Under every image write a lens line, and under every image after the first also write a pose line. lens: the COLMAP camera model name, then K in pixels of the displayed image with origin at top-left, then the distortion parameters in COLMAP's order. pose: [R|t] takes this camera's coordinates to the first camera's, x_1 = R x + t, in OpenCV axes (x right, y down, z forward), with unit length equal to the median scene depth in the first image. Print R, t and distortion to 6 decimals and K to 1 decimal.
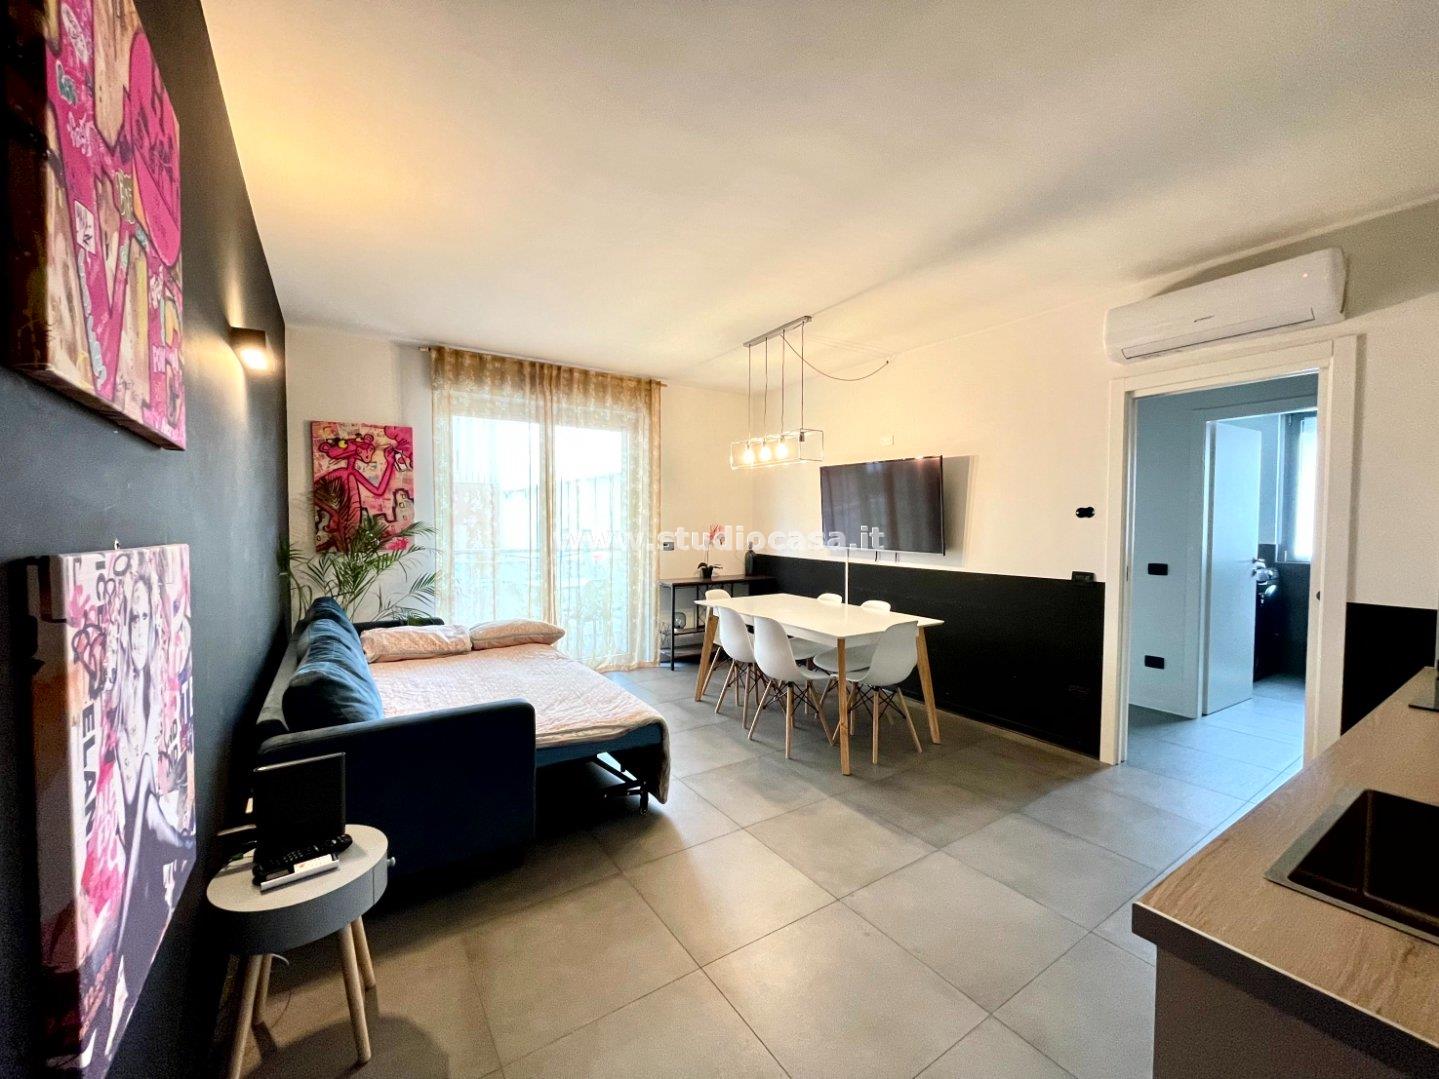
lens RADIAL K [[581.9, 0, 715.5], [0, 581.9, 527.1], [0, 0, 1]] dist [-0.000012, 0.000406]
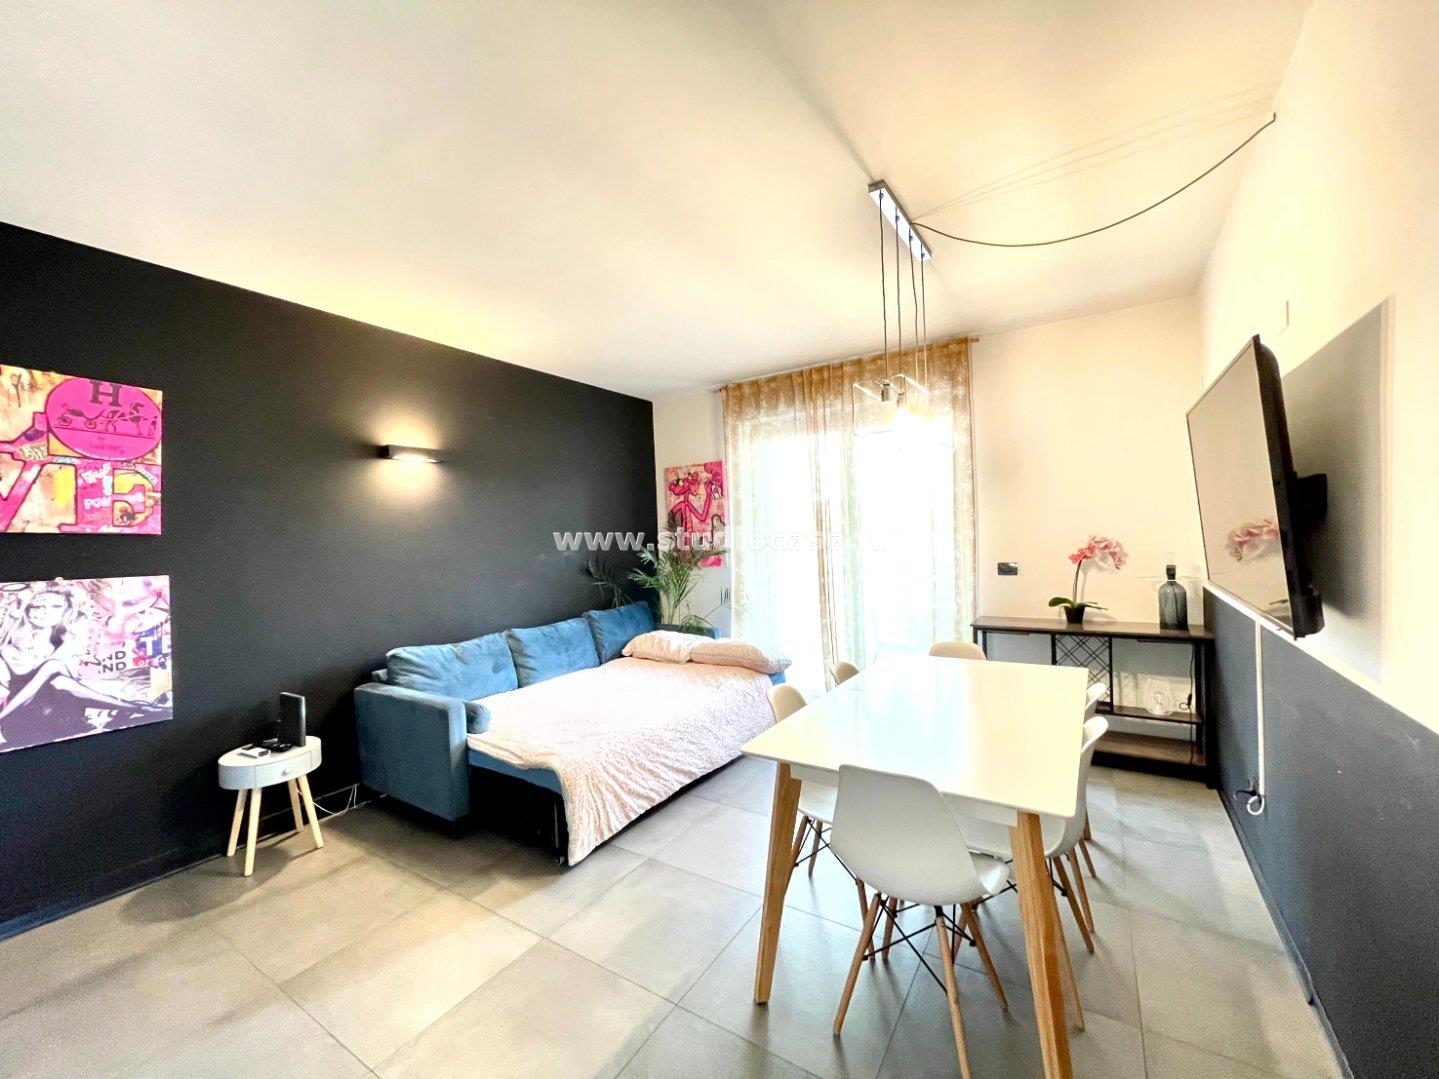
lens RADIAL K [[581.9, 0, 713.5], [0, 581.9, 535.0], [0, 0, 1]] dist [-0.000012, 0.000406]
pose [[0.393037, -0.002275, -0.919520, 0.555536], [0.039573, 0.999112, 0.014443, -0.042987], [0.918671, -0.042065, 0.392778, 0.547226]]
